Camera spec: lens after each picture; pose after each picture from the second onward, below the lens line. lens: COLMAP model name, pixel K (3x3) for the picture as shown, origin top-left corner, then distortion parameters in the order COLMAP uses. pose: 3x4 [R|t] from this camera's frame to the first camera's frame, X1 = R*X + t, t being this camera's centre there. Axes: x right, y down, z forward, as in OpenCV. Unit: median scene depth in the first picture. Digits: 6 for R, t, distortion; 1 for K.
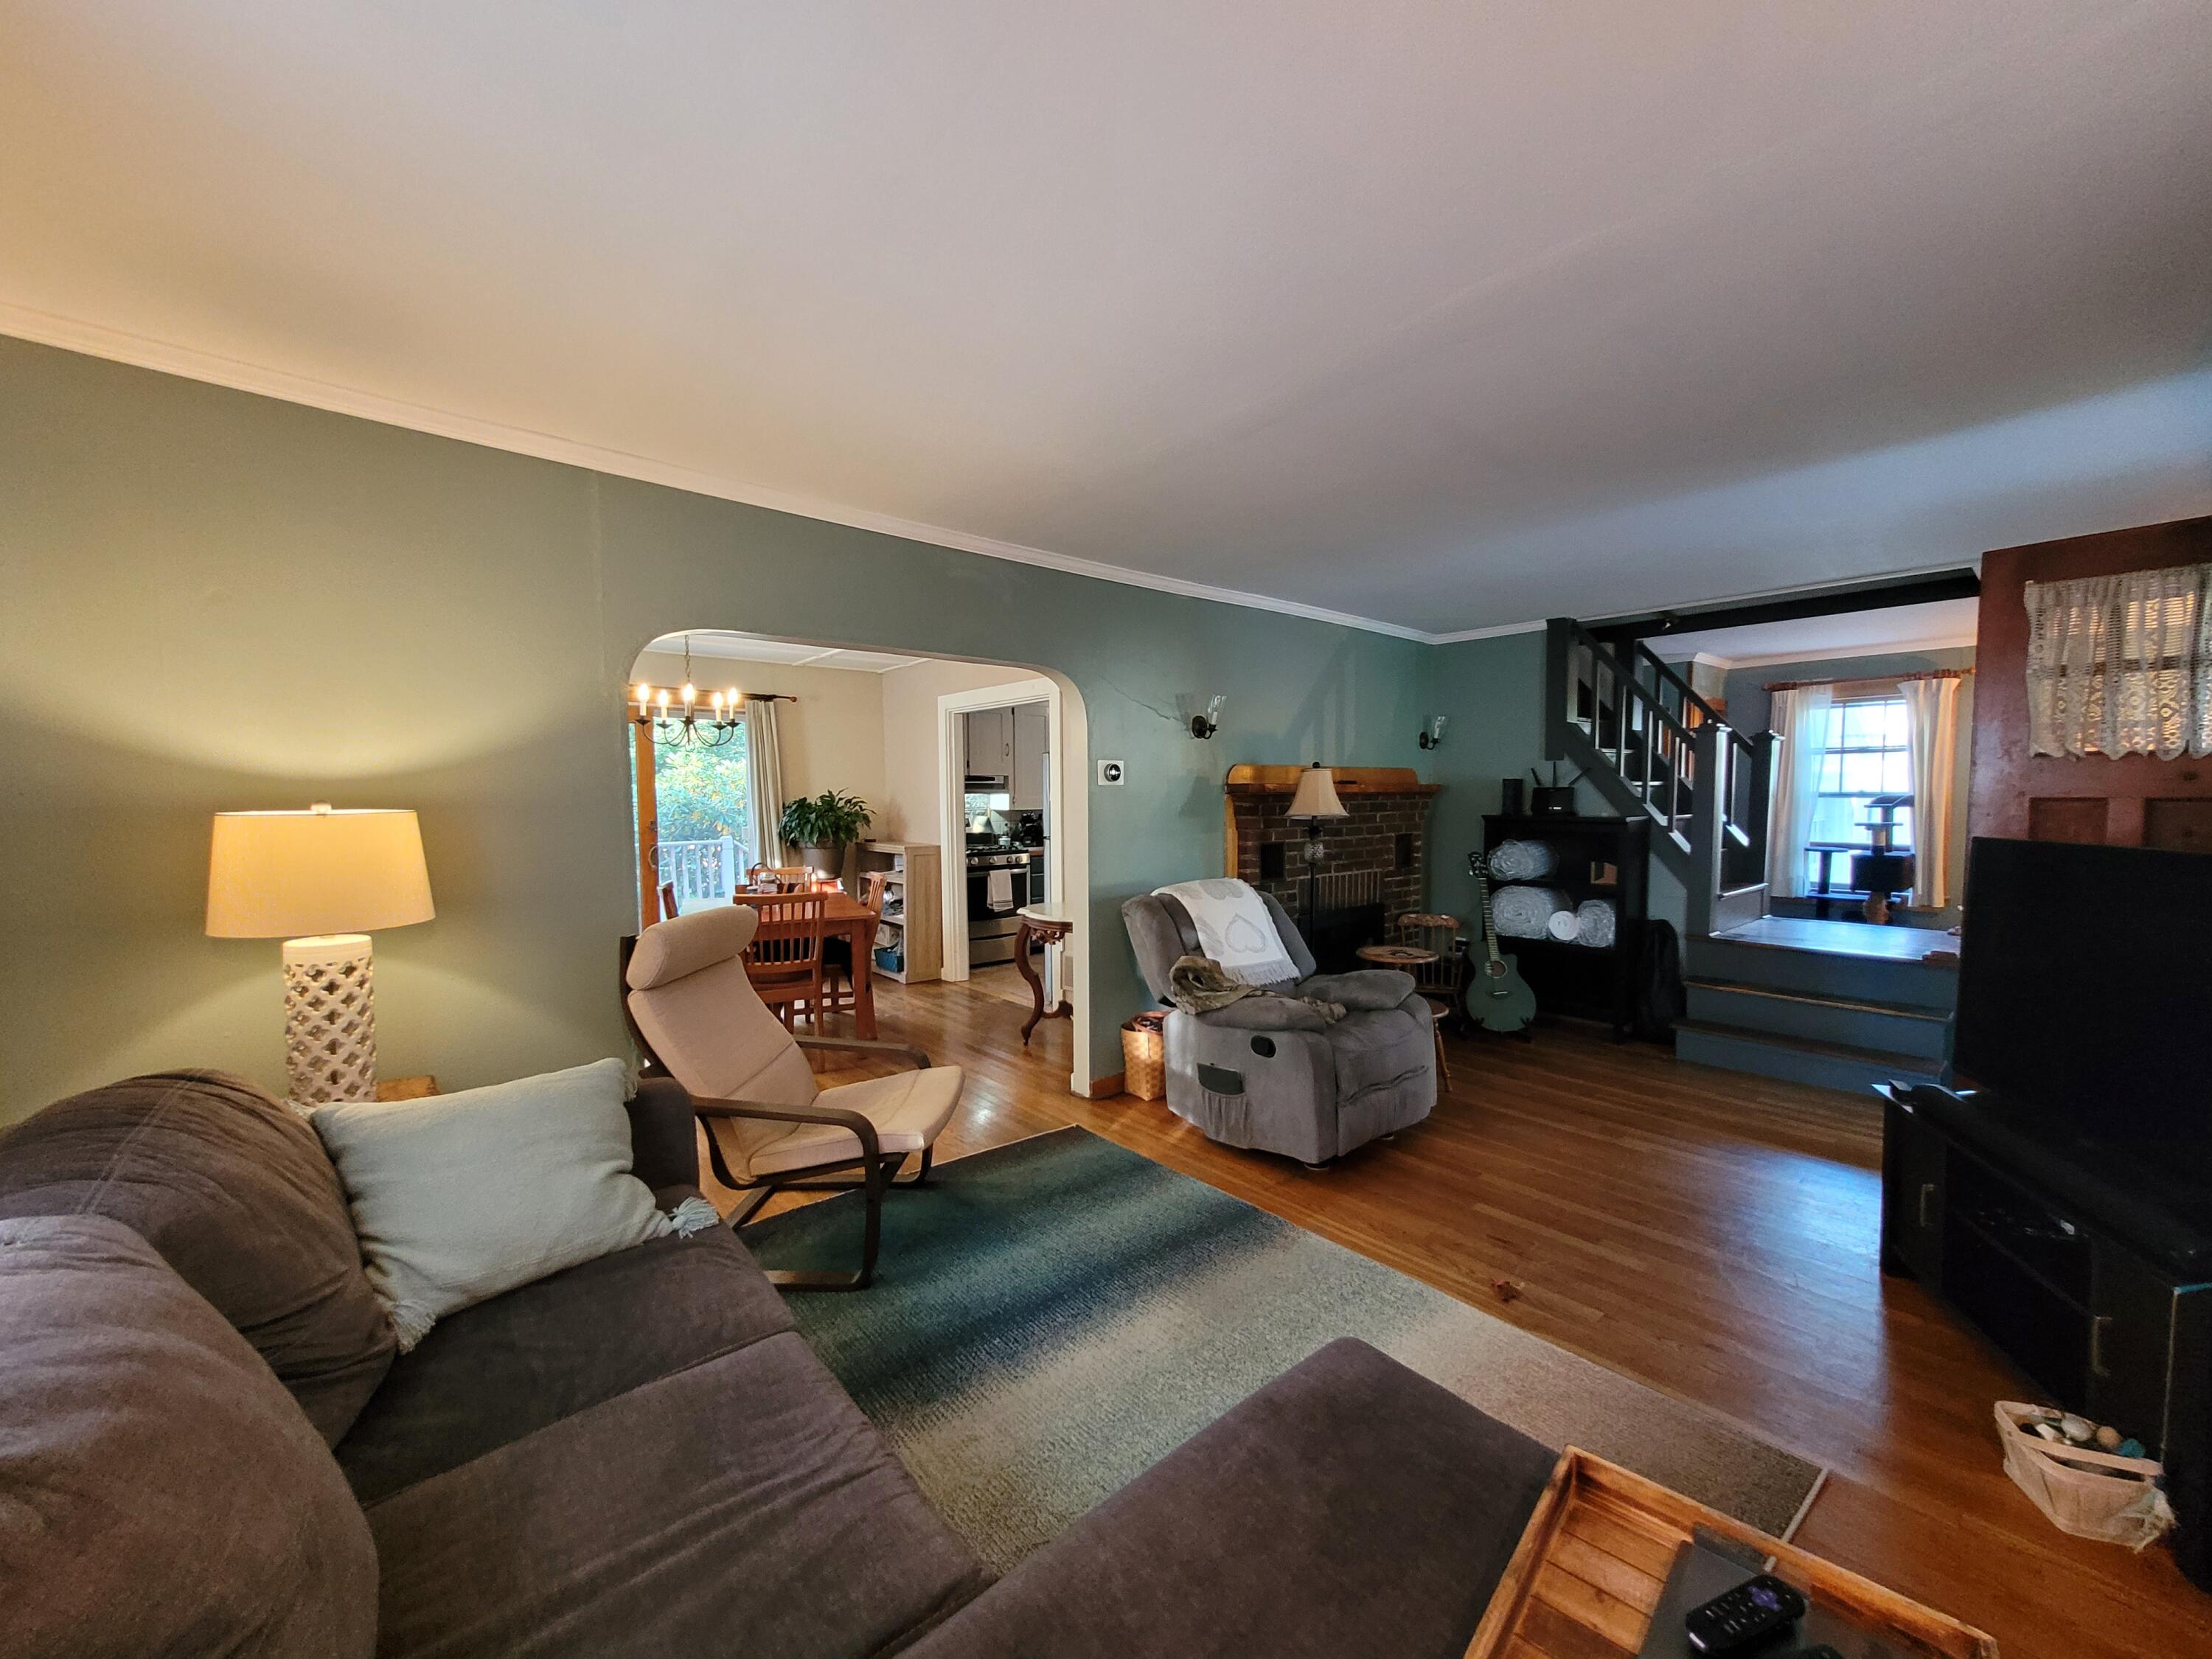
lens RADIAL K [[860.6, 0, 1108.4], [0, 860.6, 828.3], [0, 0, 1]] dist [0.002580, -0.001461]
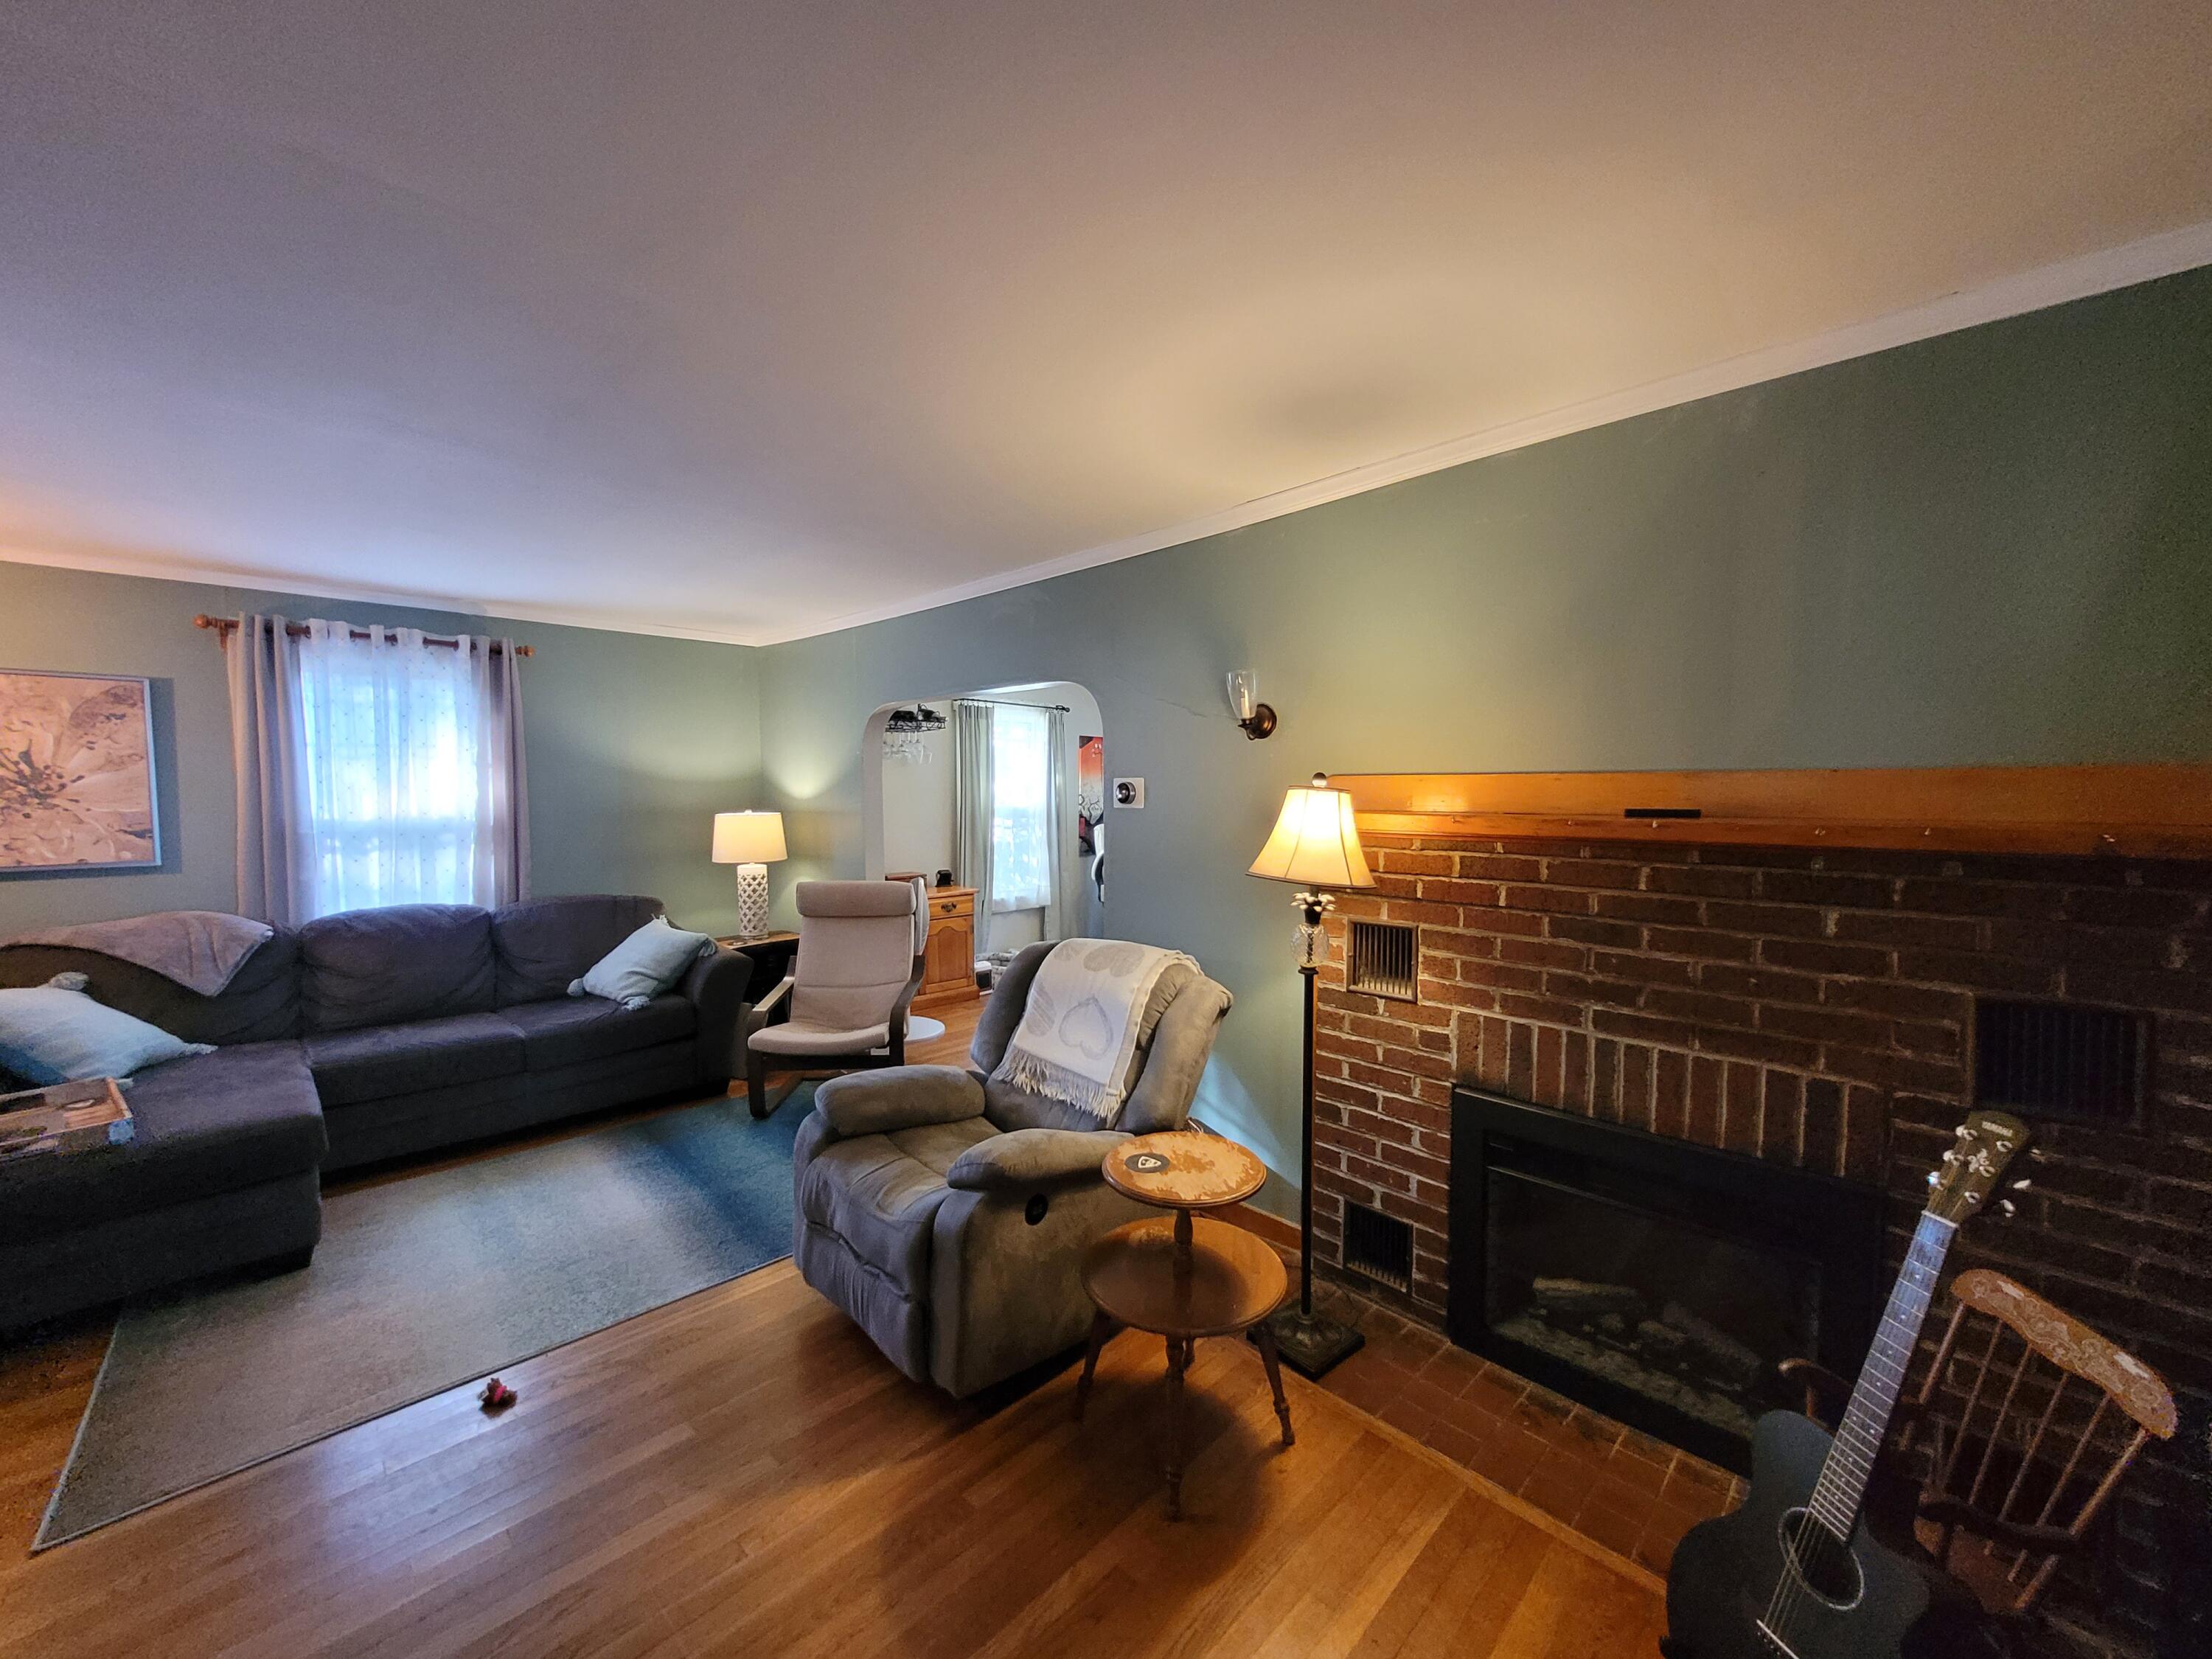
lens RADIAL K [[860.6, 0, 1120.0], [0, 860.6, 841.0], [0, 0, 1]] dist [0.002580, -0.001461]
pose [[0.082891, 0.067378, -0.994278, 0.528941], [-0.036770, 0.997239, 0.064513, -0.046593], [0.995880, 0.031212, 0.085140, 0.599468]]
